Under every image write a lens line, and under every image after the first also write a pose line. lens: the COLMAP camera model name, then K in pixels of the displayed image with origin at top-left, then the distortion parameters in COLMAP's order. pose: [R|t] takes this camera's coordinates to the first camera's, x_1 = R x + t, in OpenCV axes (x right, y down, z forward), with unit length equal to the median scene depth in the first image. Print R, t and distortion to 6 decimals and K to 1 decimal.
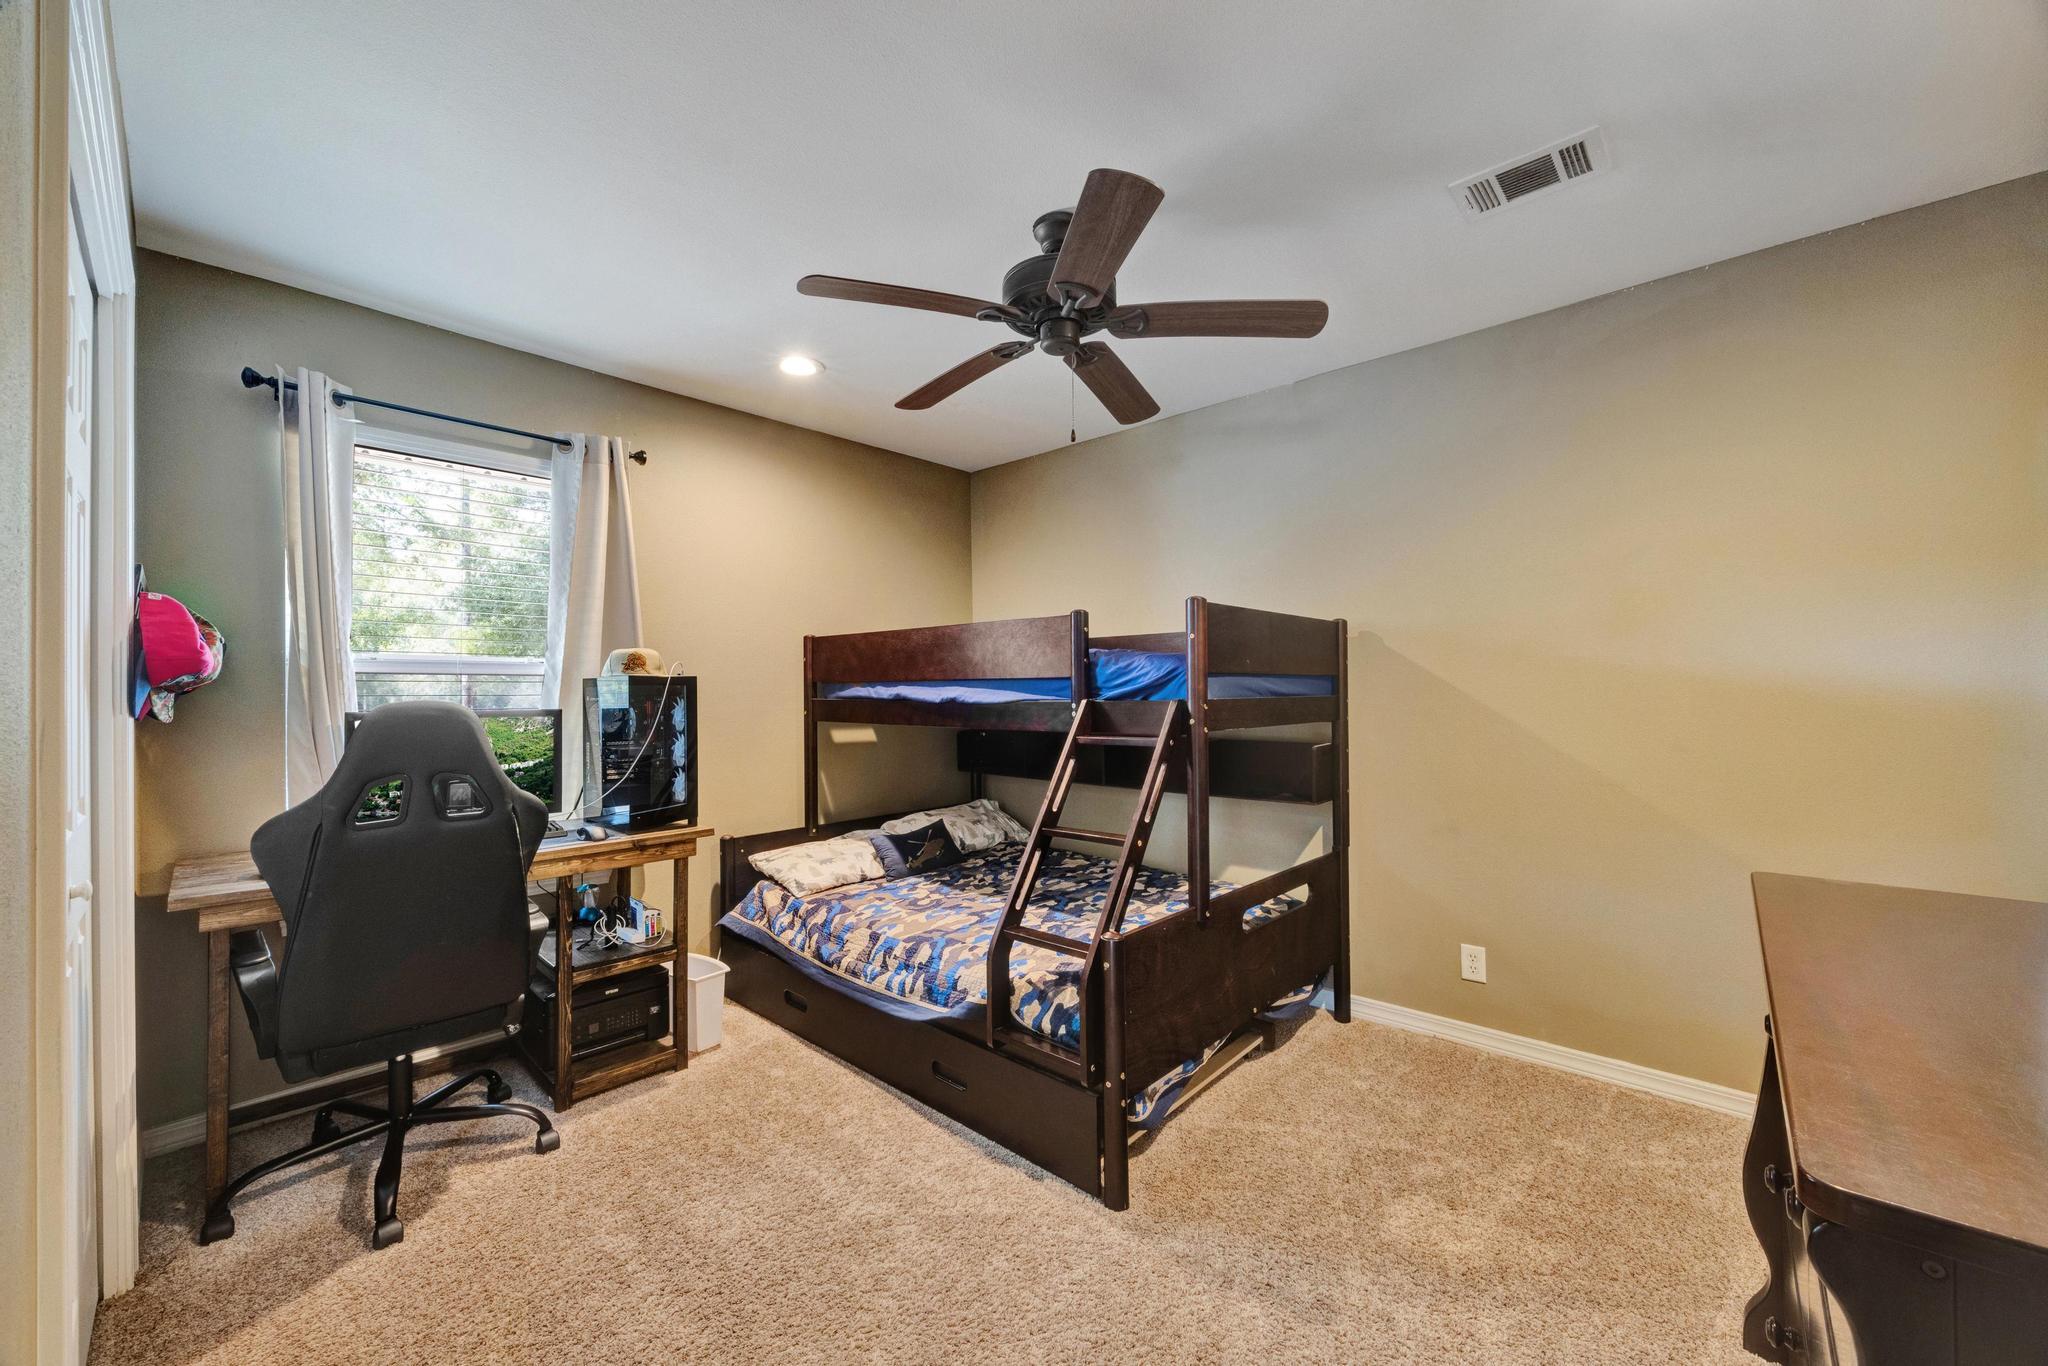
lens RADIAL K [[785.8, 0, 1028.9], [0, 785.8, 682.1], [0, 0, 1]] dist [-0.000358, -0.000003]
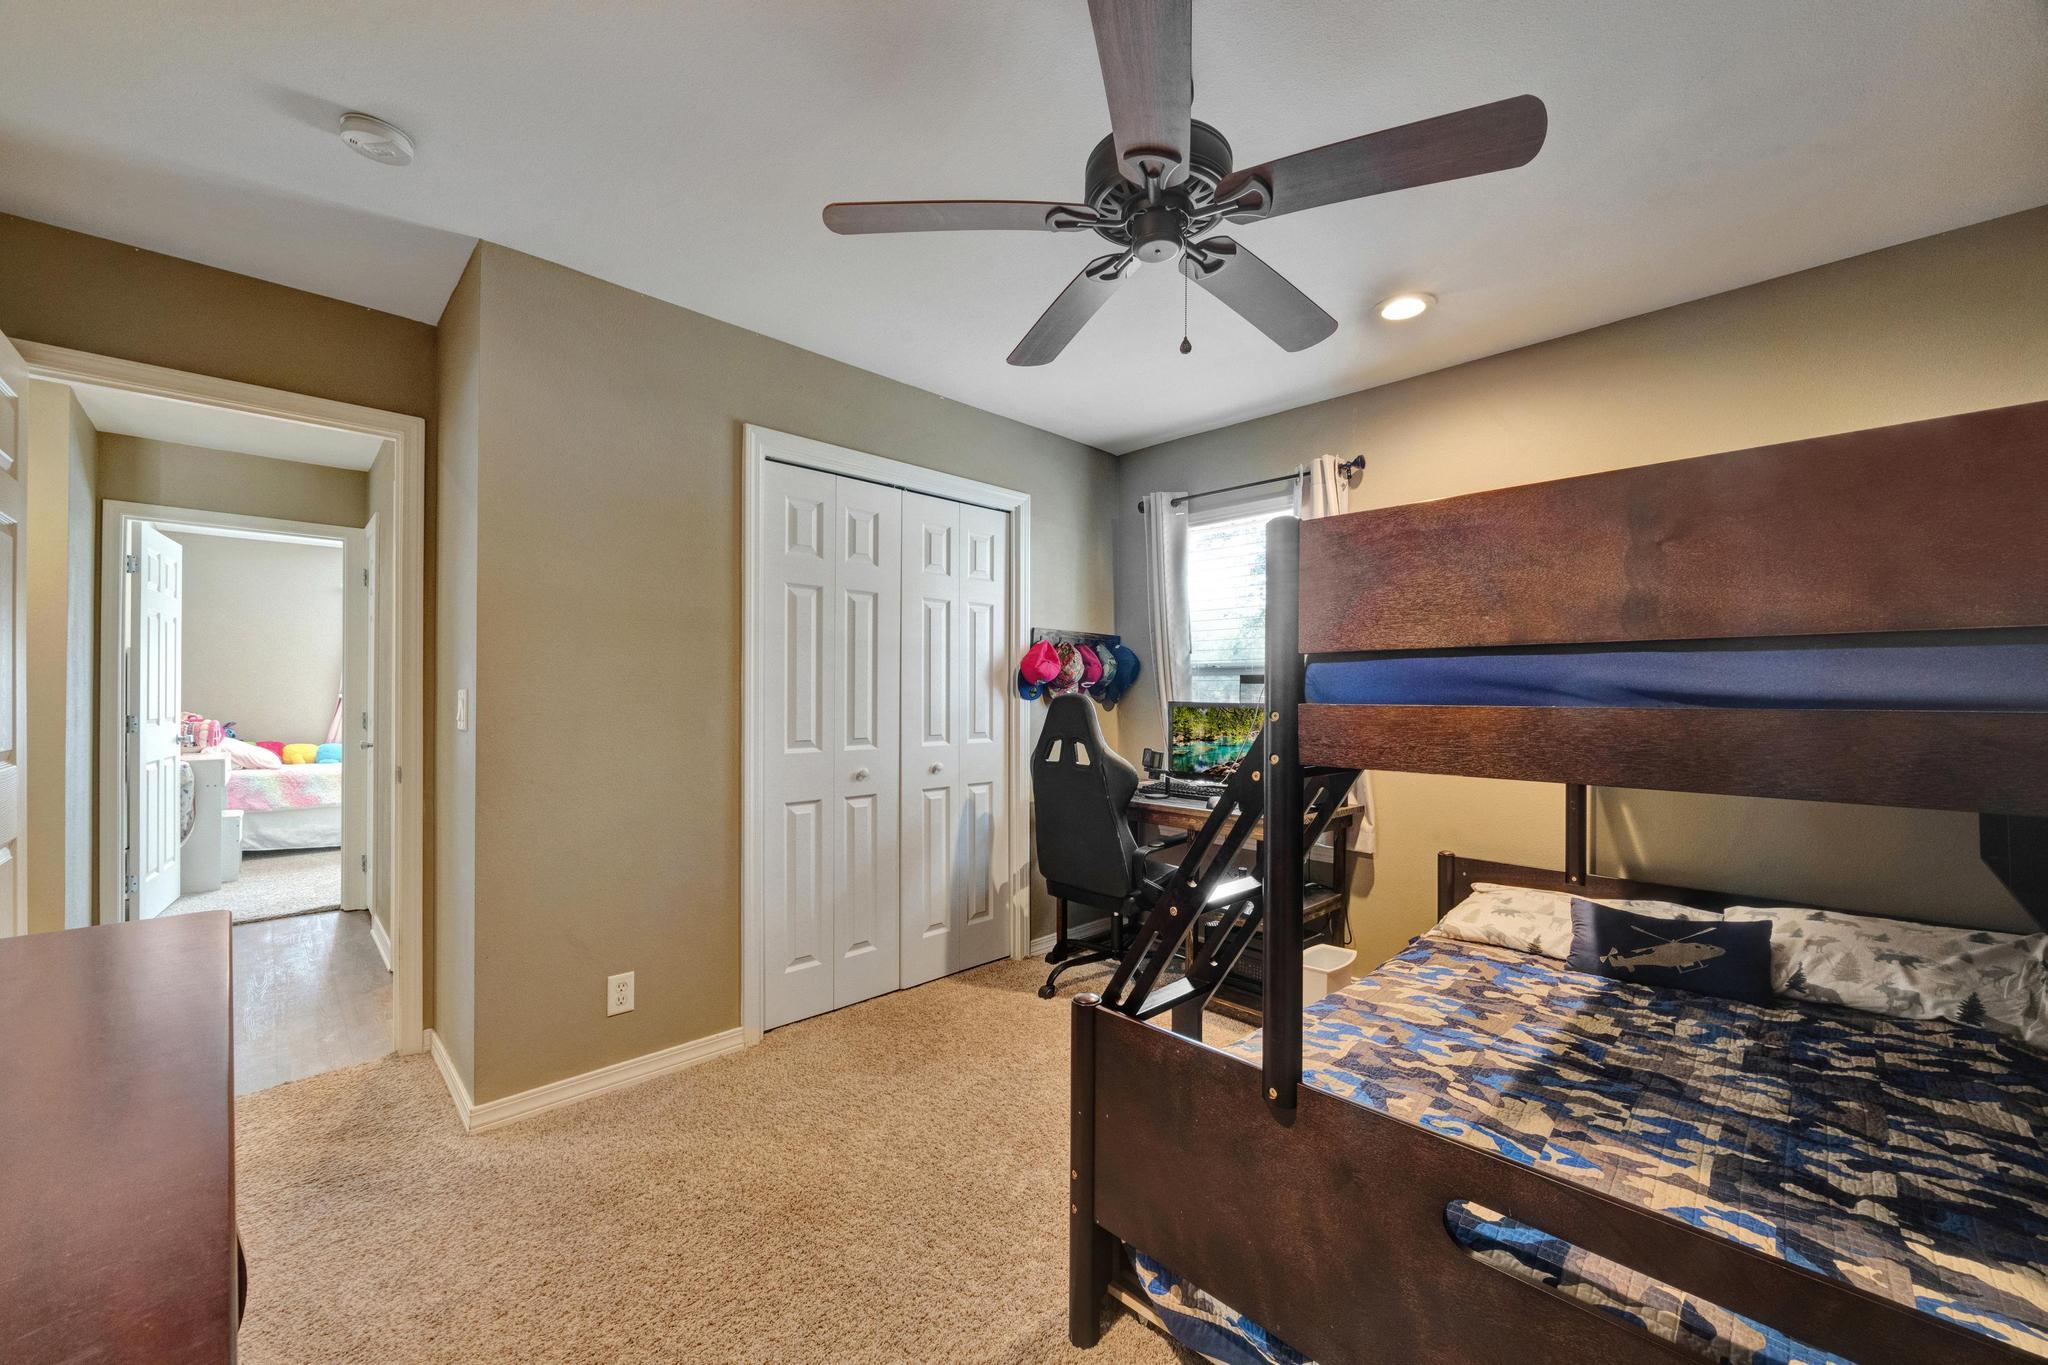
lens RADIAL K [[785.8, 0, 1028.9], [0, 785.8, 681.6], [0, 0, 1]] dist [-0.000358, -0.000003]
pose [[-0.048142, -0.006694, -0.998818, 0.598584], [0.007832, 0.999944, -0.007079, 0.007645], [0.998810, -0.008164, -0.048086, 0.653315]]
